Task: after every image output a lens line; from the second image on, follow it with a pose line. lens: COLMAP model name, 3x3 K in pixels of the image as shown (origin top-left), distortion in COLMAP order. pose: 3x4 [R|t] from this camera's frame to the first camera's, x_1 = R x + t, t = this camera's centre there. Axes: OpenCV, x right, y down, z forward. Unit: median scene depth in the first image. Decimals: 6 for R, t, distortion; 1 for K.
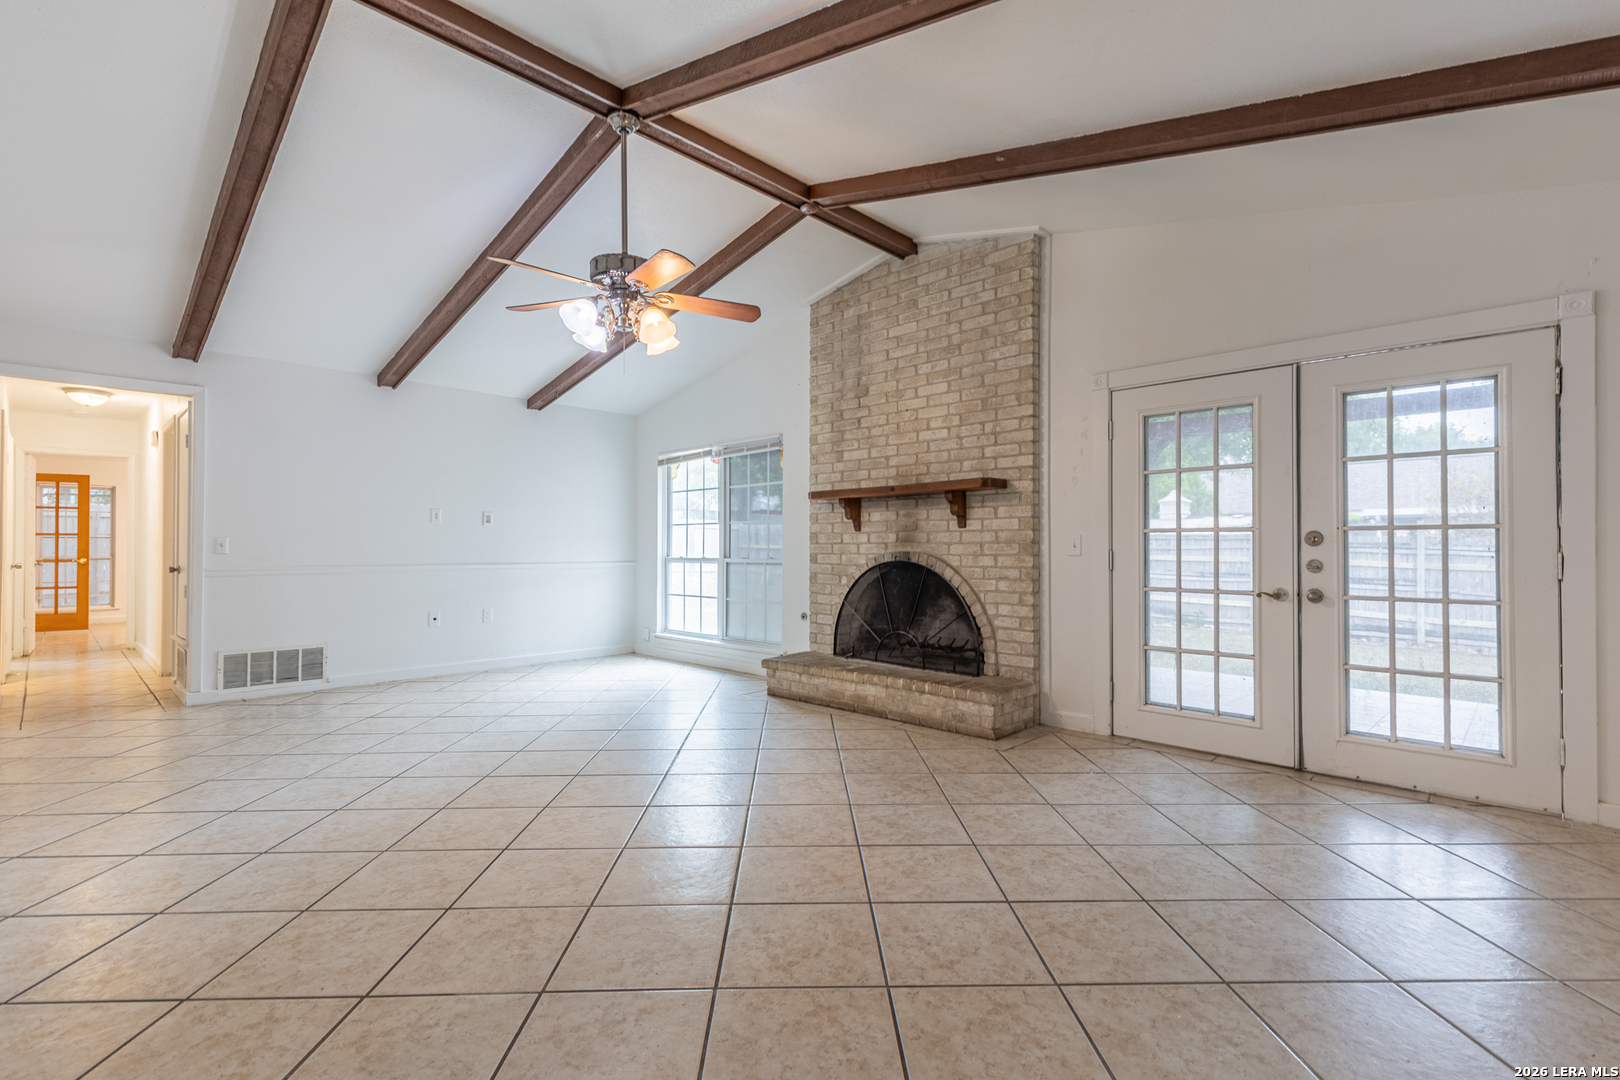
lens RADIAL K [[728.2, 0, 817.6], [0, 728.2, 541.0], [0, 0, 1]] dist [0.007944, -0.000715]
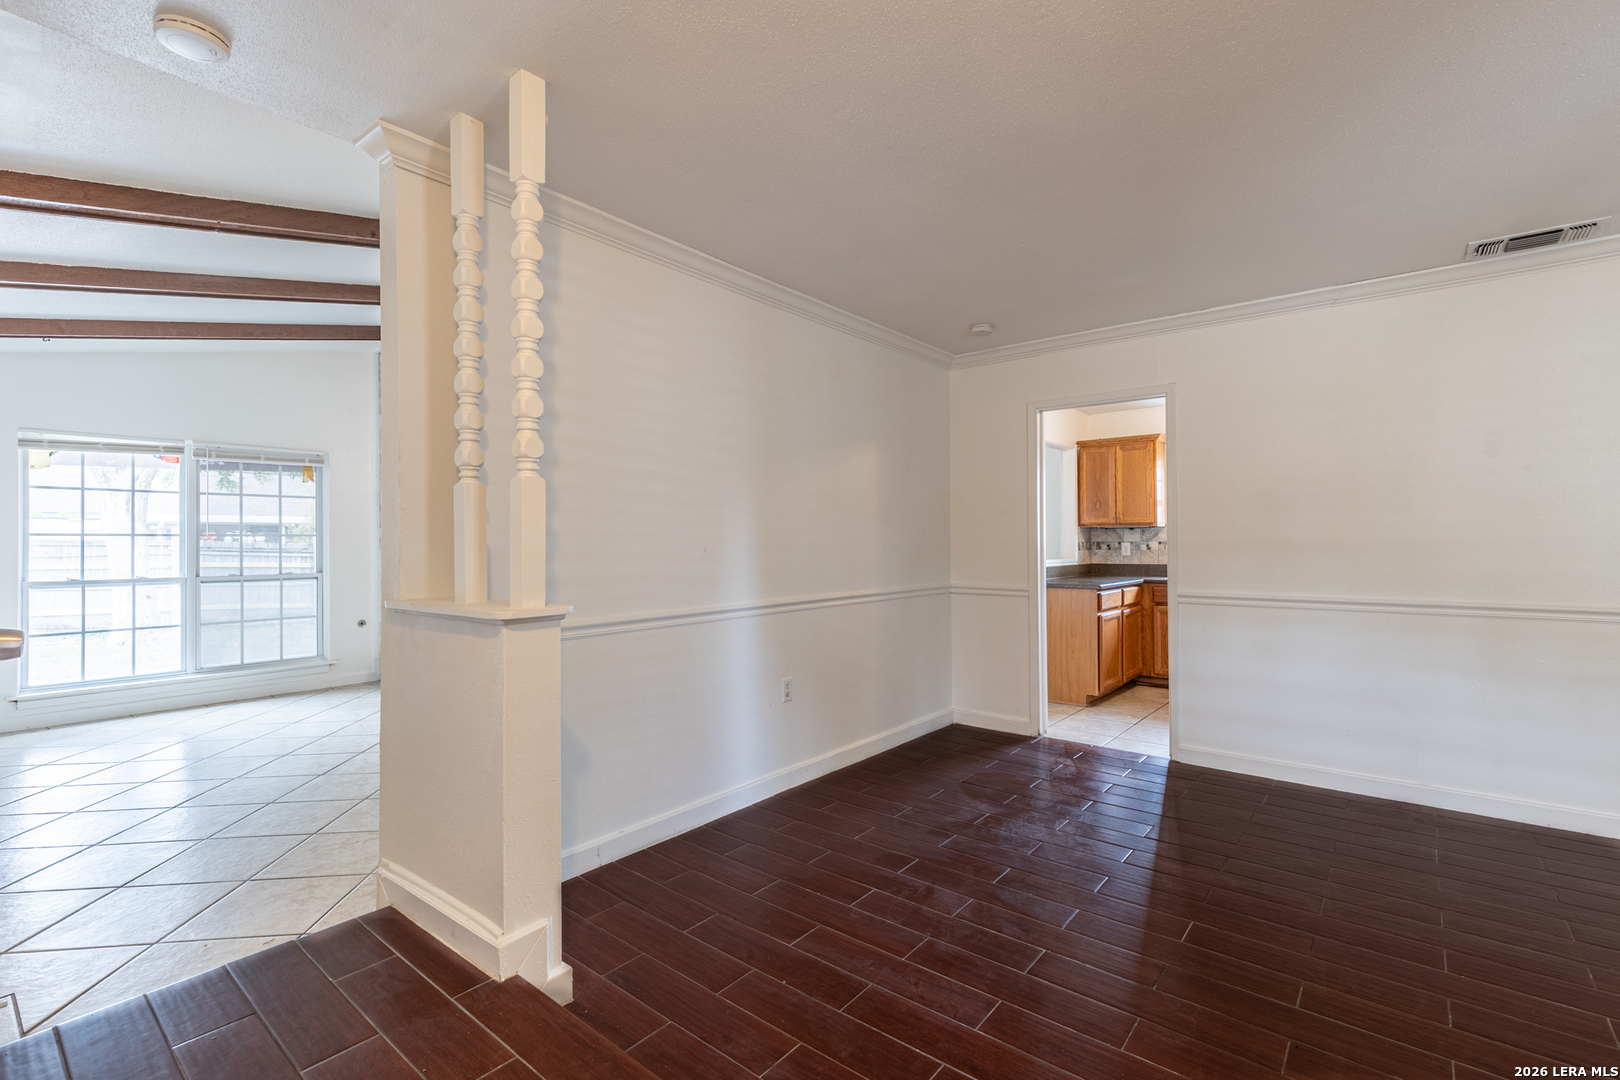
lens RADIAL K [[728.2, 0, 813.8], [0, 728.2, 538.5], [0, 0, 1]] dist [0.007944, -0.000715]
pose [[-0.069131, 0.006937, 0.997583, -1.462146], [-0.004639, 0.999963, -0.007275, -0.025750], [-0.997597, -0.005131, -0.069096, 0.483732]]
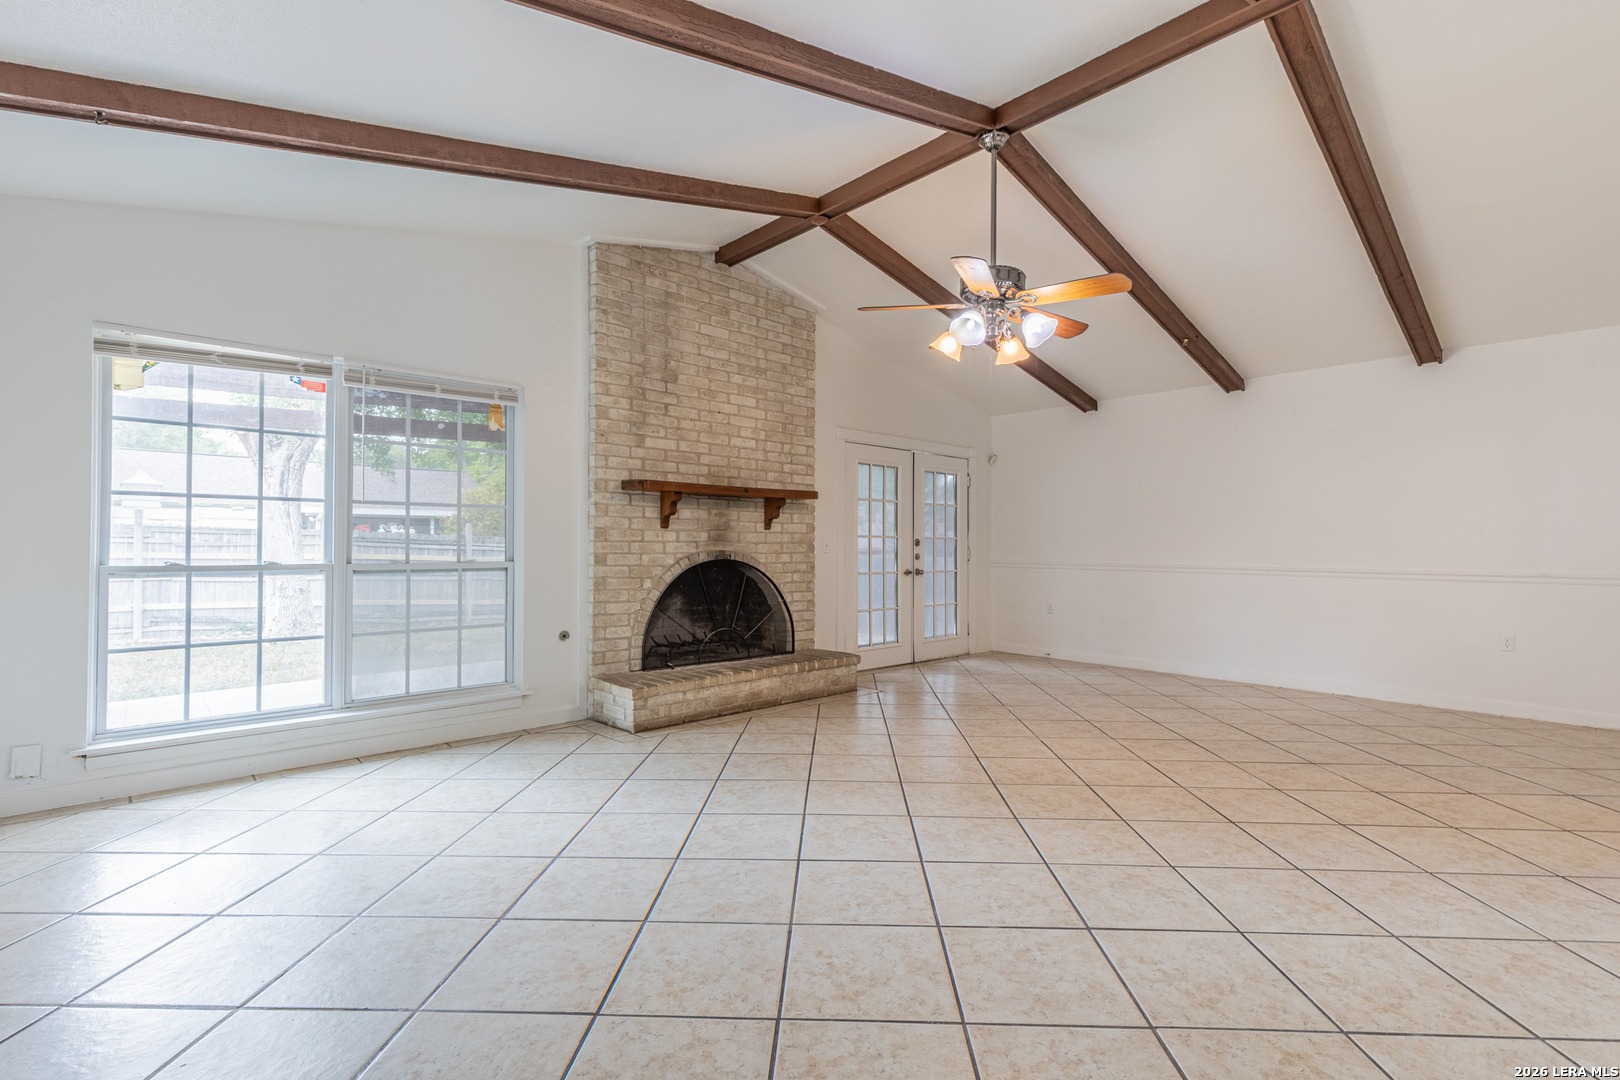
lens RADIAL K [[728.2, 0, 813.8], [0, 728.2, 538.2], [0, 0, 1]] dist [0.007944, -0.000715]
pose [[0.065881, 0.011195, 0.997765, -0.951905], [-0.014525, 0.999842, -0.010259, 0.006357], [-0.997722, -0.013817, 0.066034, 0.853381]]
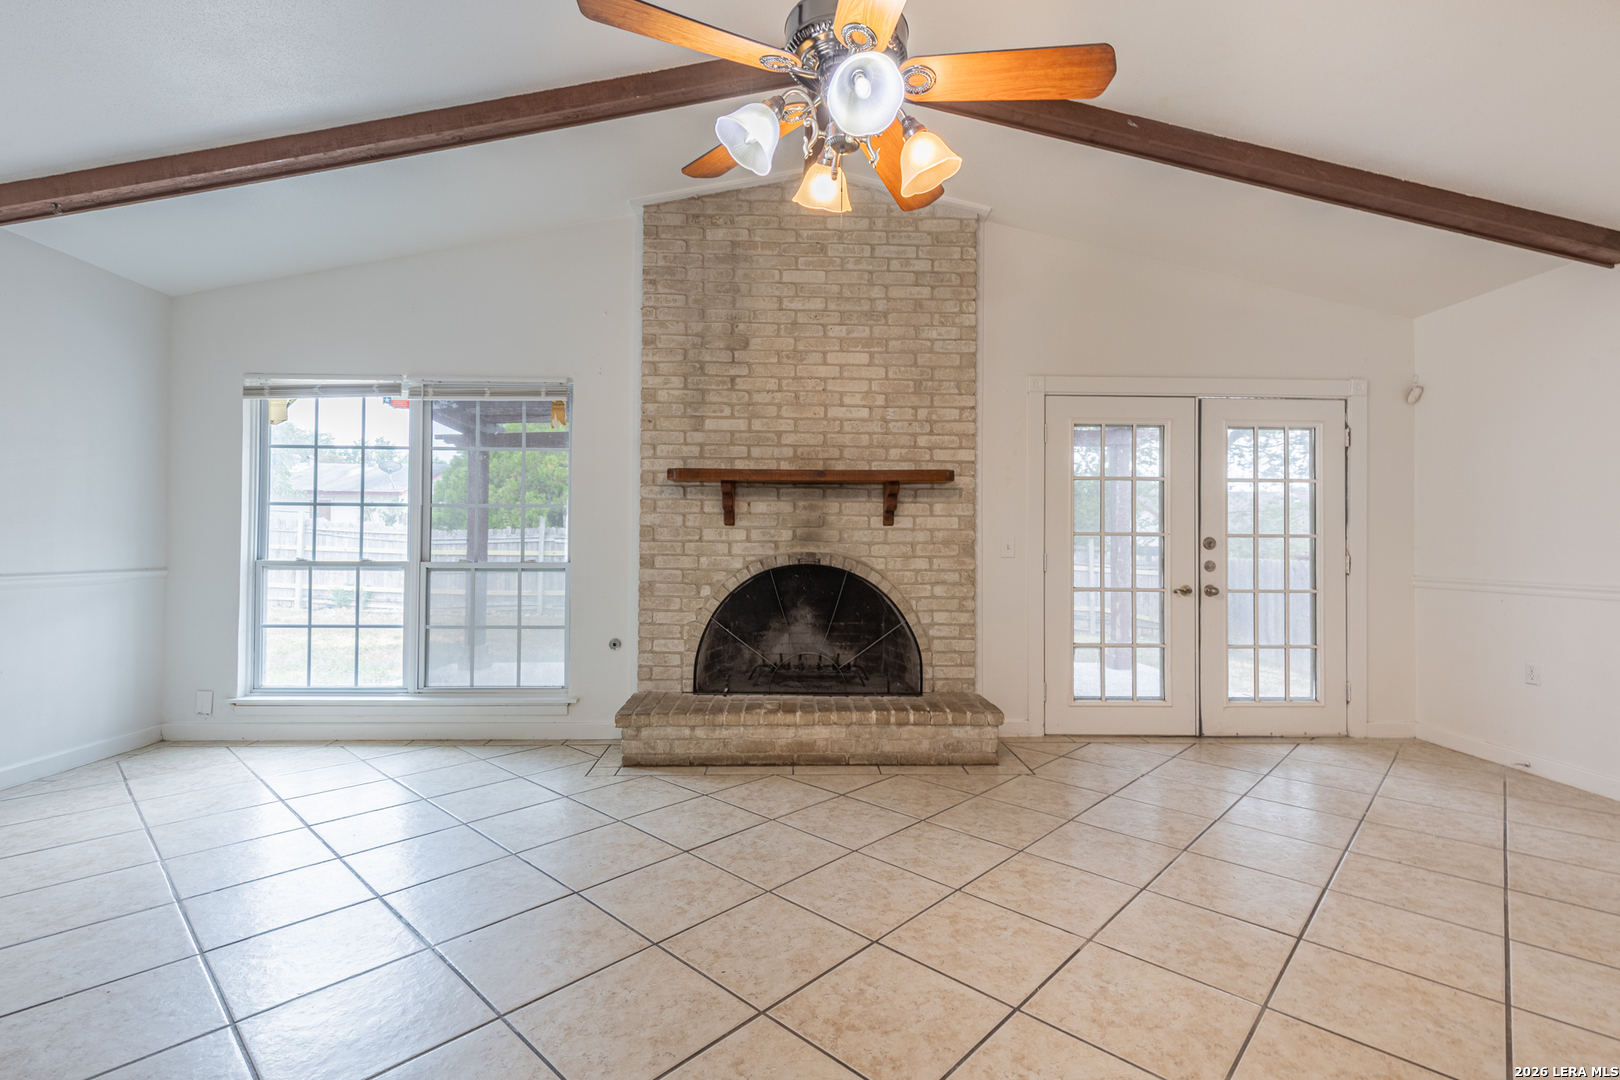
lens RADIAL K [[728.2, 0, 815.8], [0, 728.2, 537.6], [0, 0, 1]] dist [0.007944, -0.000715]
pose [[0.701874, 0.014905, 0.712145, -0.477411], [-0.014741, 0.999871, -0.006398, 0.003211], [-0.712149, -0.006007, 0.702003, 0.457214]]
